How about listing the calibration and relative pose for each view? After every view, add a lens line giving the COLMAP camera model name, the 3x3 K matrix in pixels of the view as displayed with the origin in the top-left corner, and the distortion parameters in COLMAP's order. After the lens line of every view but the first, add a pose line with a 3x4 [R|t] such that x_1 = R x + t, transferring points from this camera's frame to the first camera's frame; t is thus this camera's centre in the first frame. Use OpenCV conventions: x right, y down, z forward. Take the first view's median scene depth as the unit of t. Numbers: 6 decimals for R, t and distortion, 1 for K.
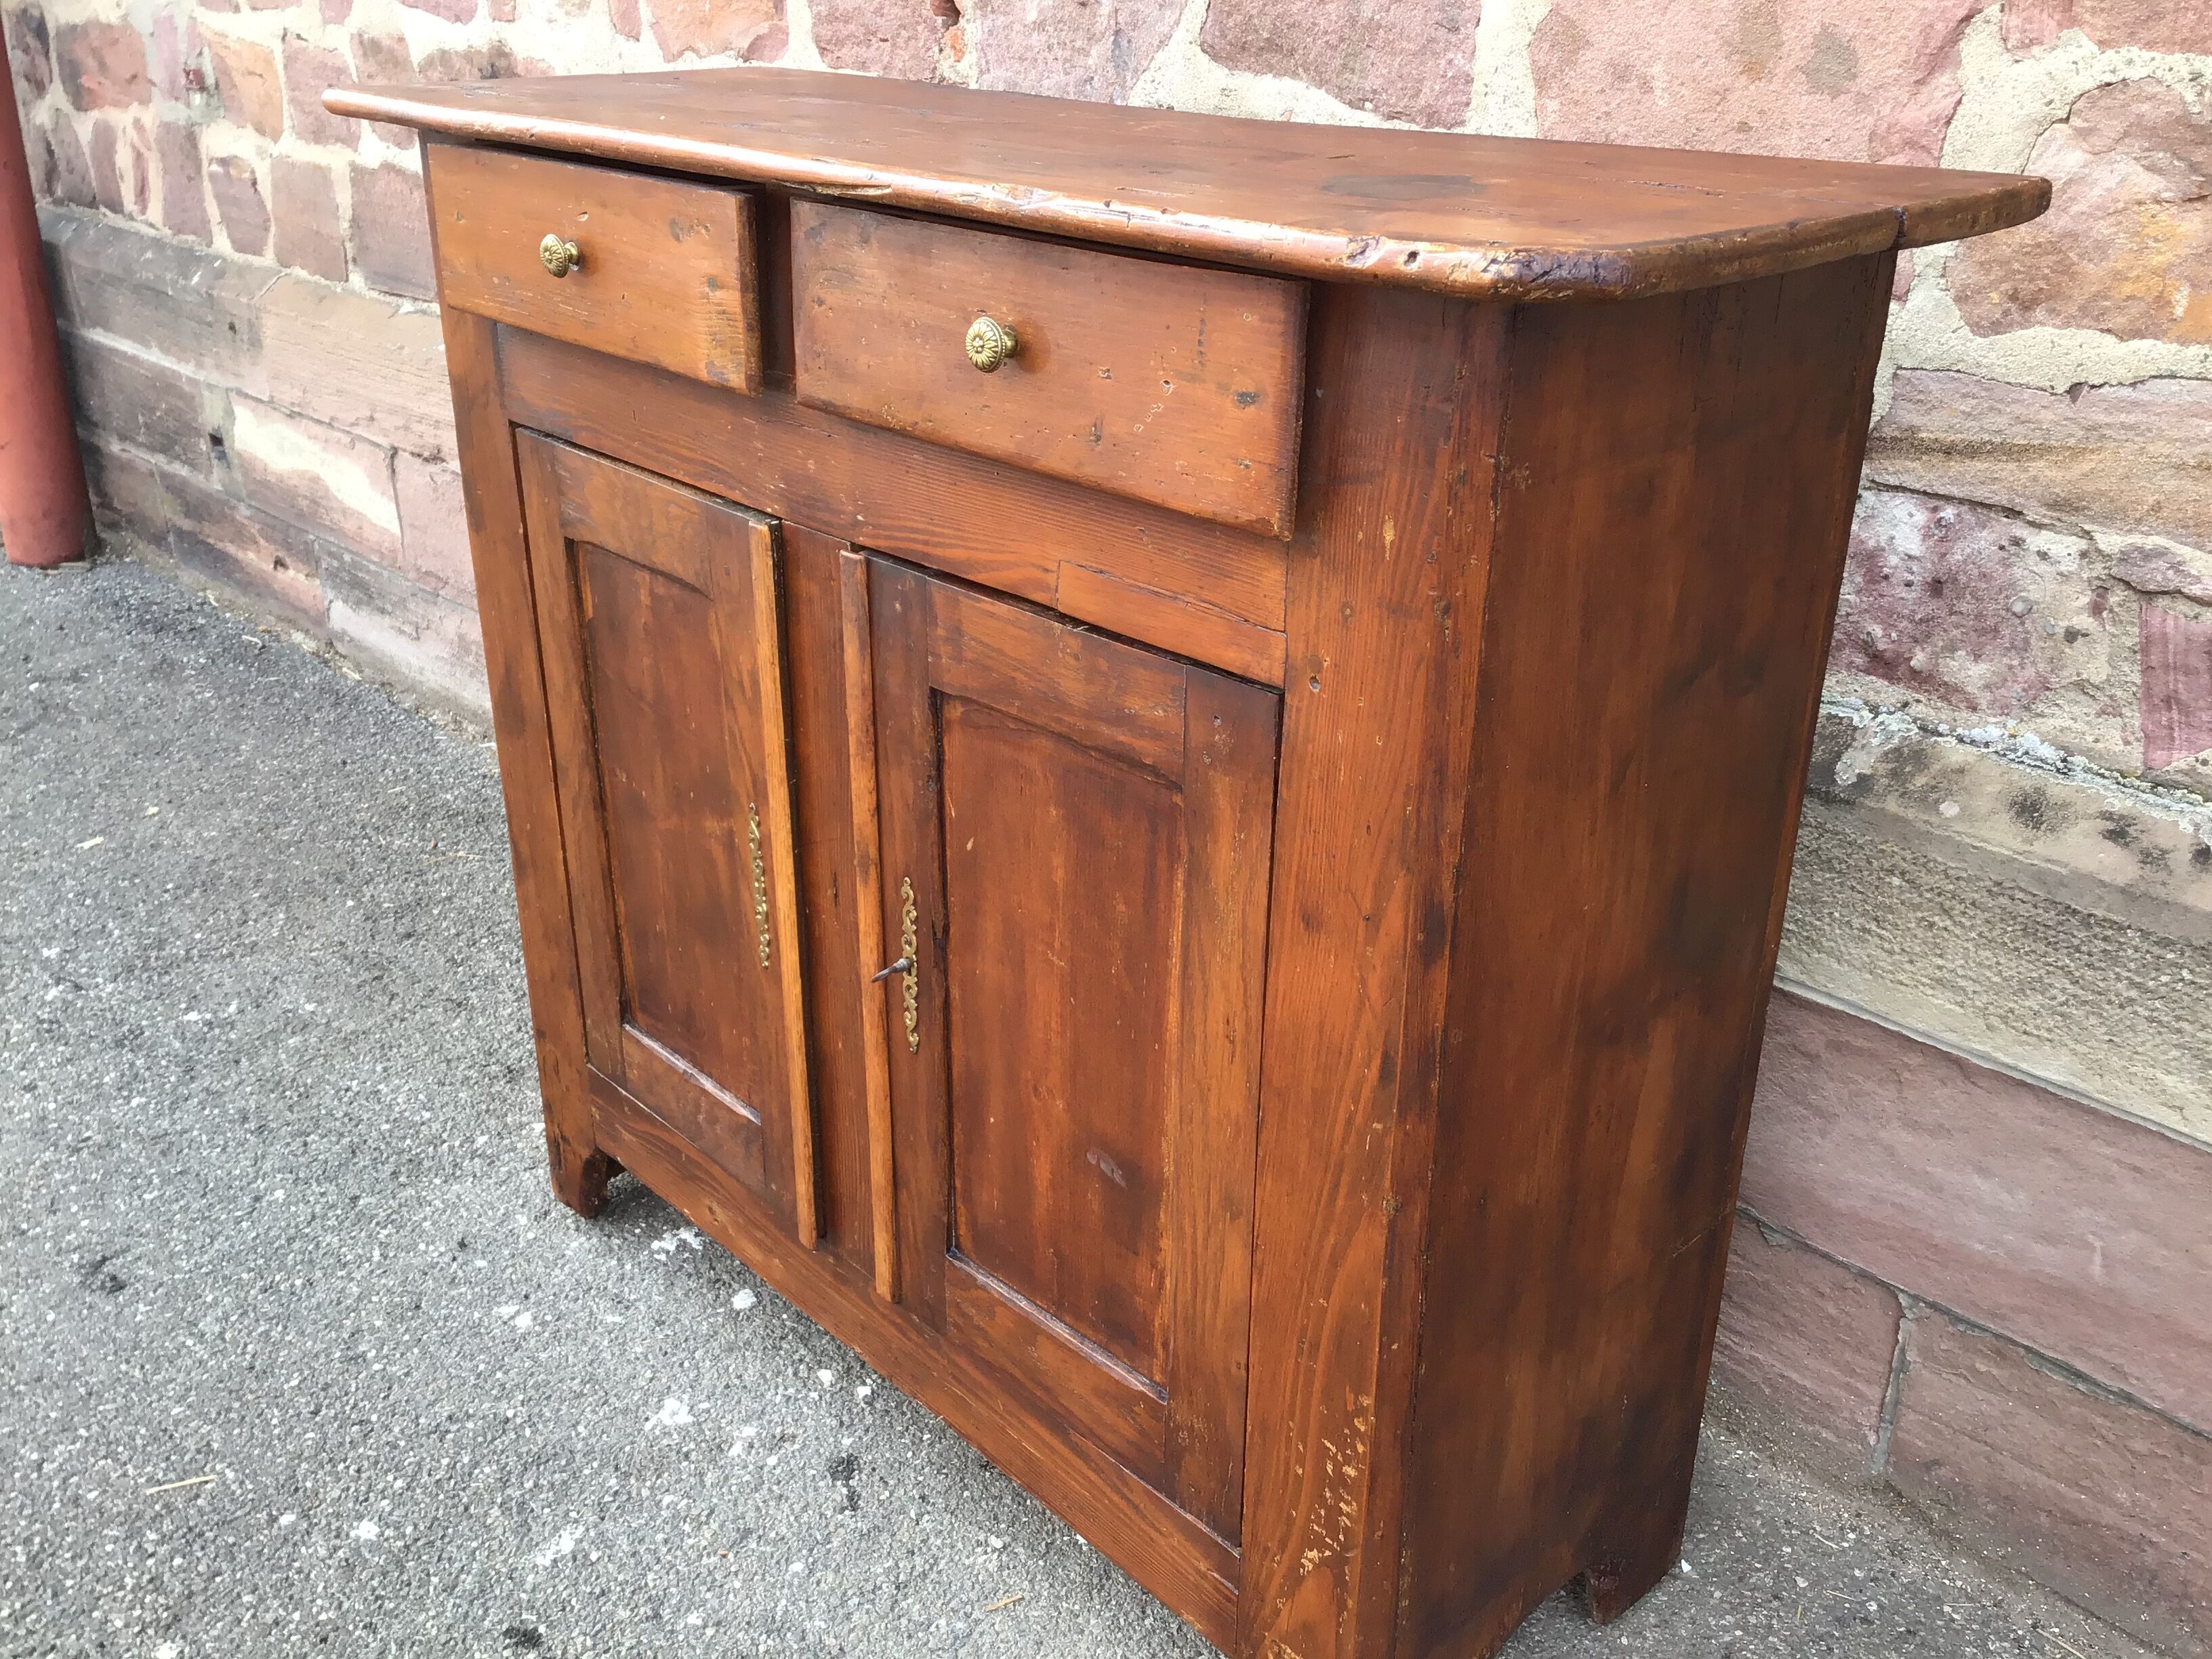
lens RADIAL K [[1959.3, 0, 1106.0], [0, 1959.3, 829.5], [0, 0, 1]] dist [0.108005, -0.148483]
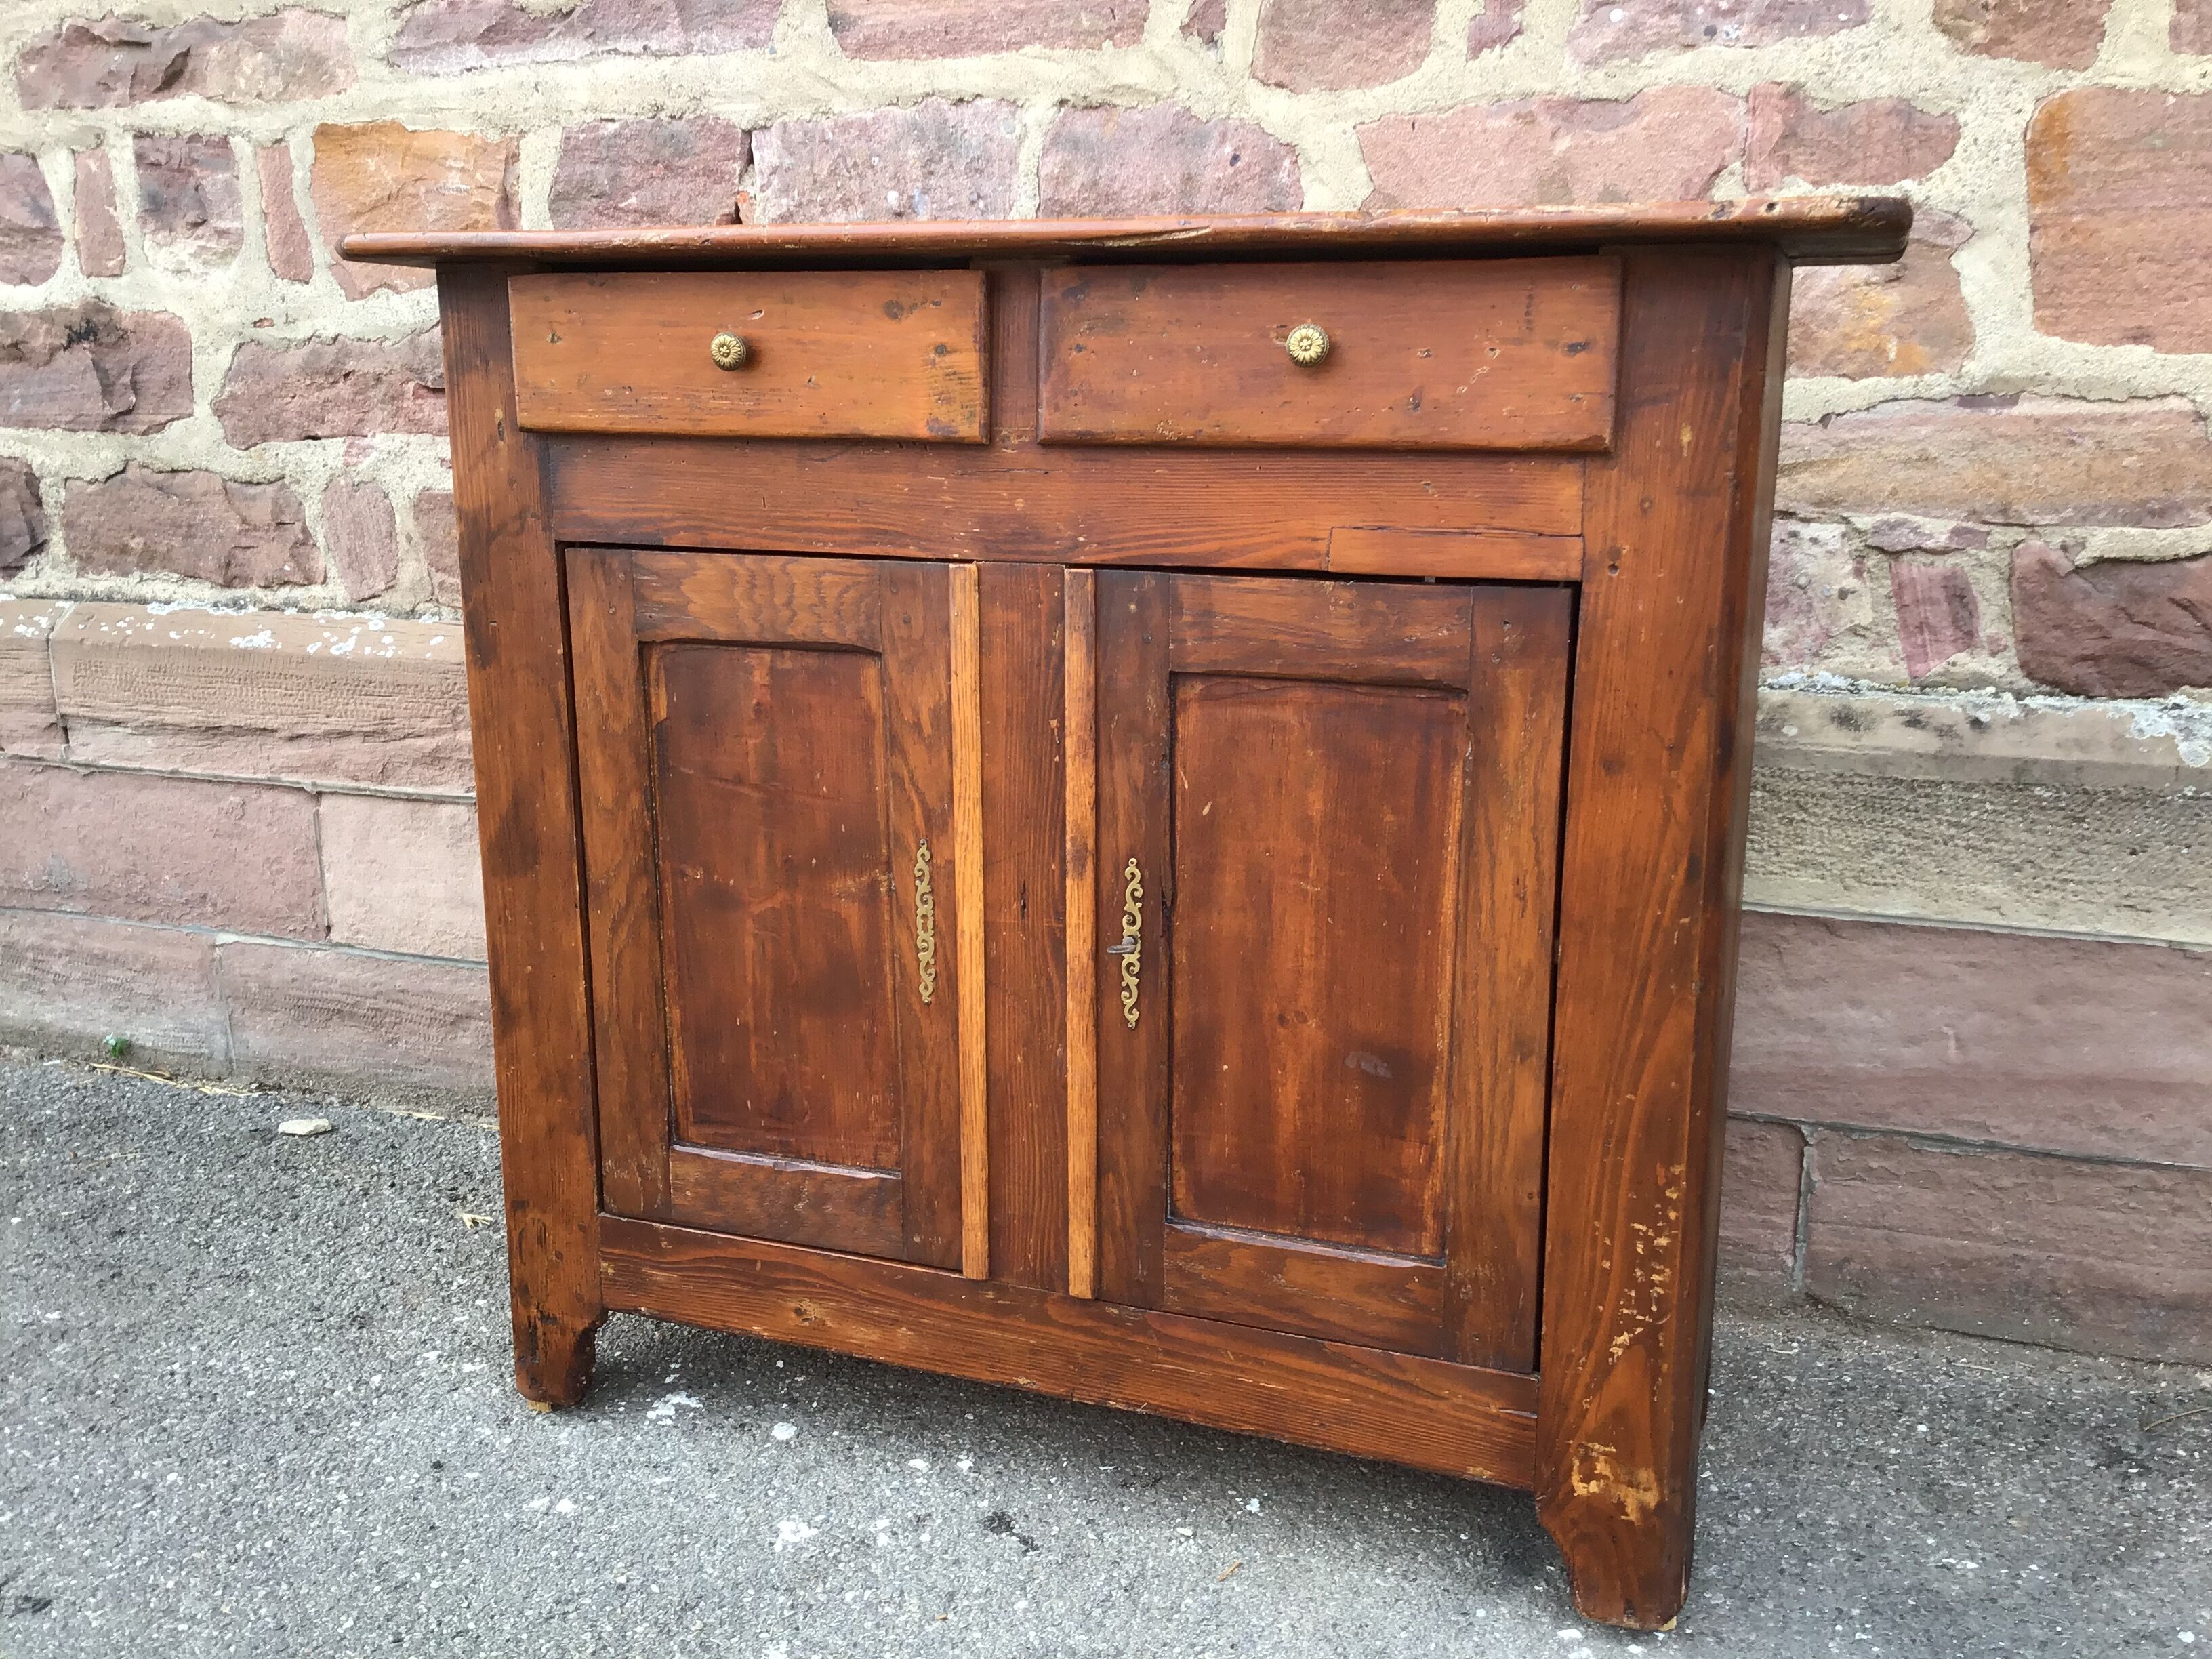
lens RADIAL K [[1947.6, 0, 1106.6], [0, 1947.6, 823.9], [0, 0, 1]] dist [0.134192, -0.215528]
pose [[0.898177, -0.107728, 0.426231, -0.599410], [0.187143, 0.970975, -0.148948, 0.172134], [-0.397813, 0.213548, 0.892268, 0.002866]]
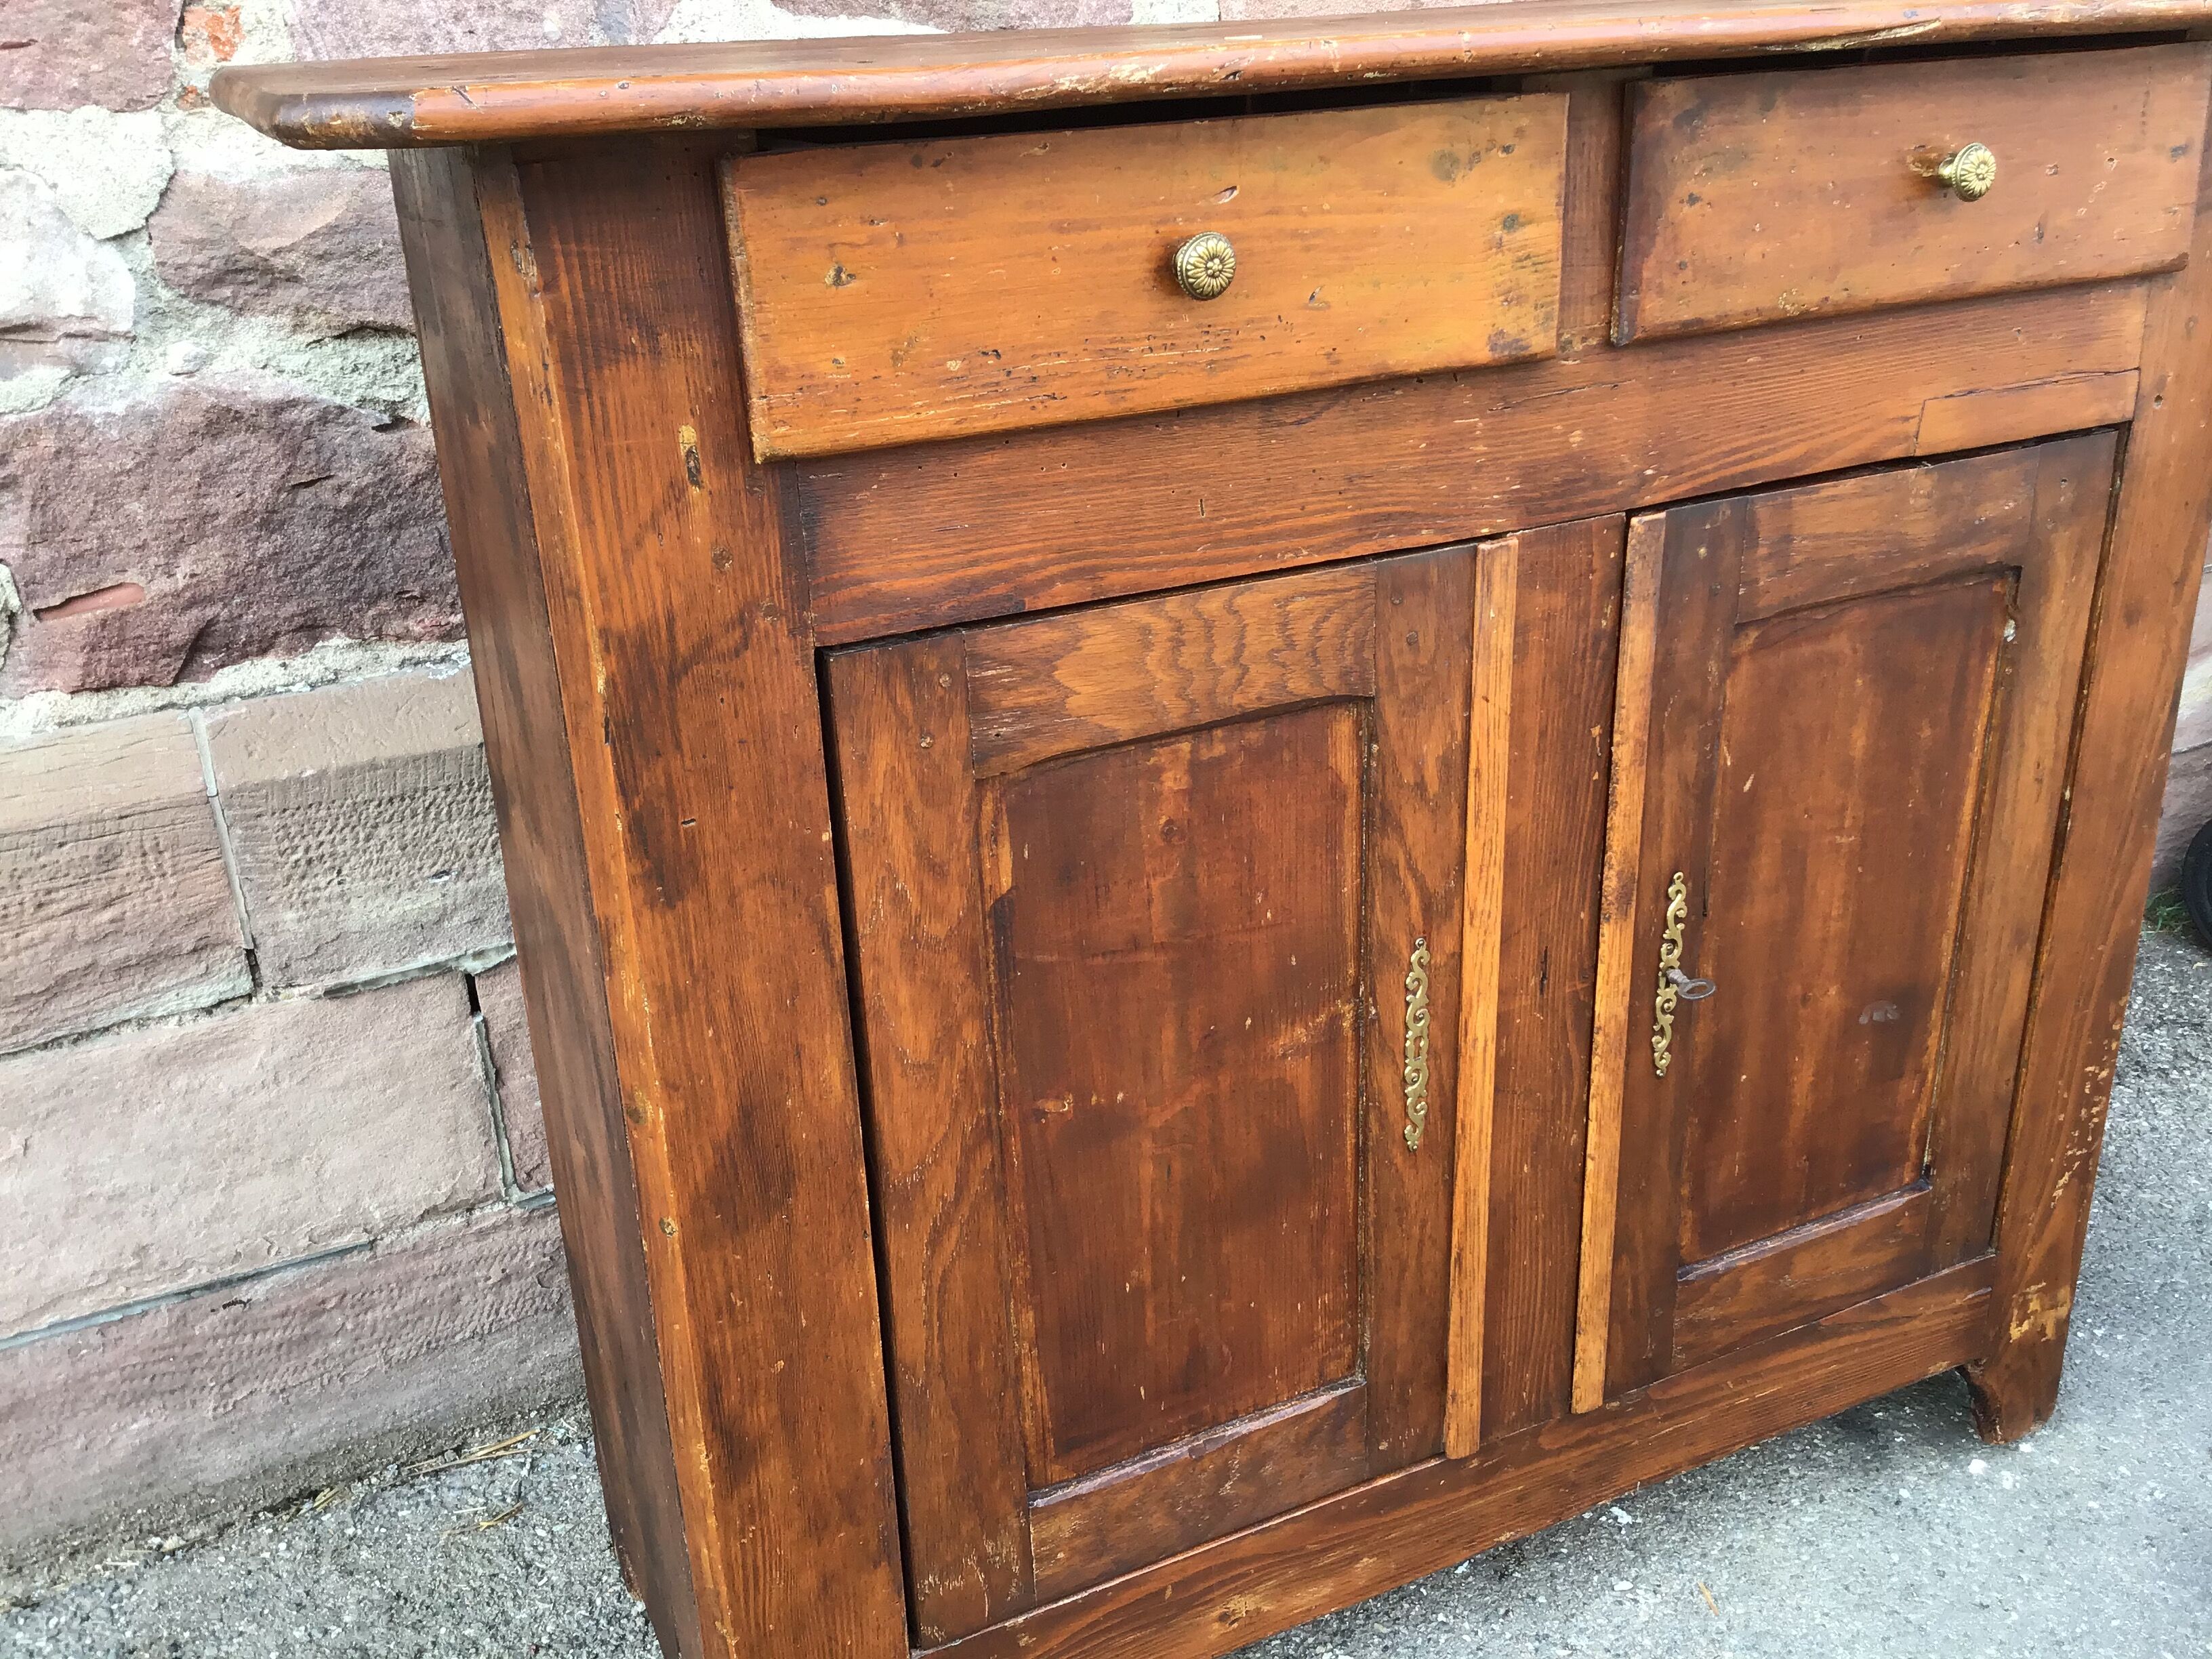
lens RADIAL K [[1947.6, 0, 1106.6], [0, 1947.6, 823.9], [0, 0, 1]] dist [0.134192, -0.215528]
pose [[0.321513, -0.390358, 0.862699, -0.931150], [0.427040, 0.872935, 0.235840, -0.308811], [-0.845143, 0.292582, 0.447359, 0.833795]]
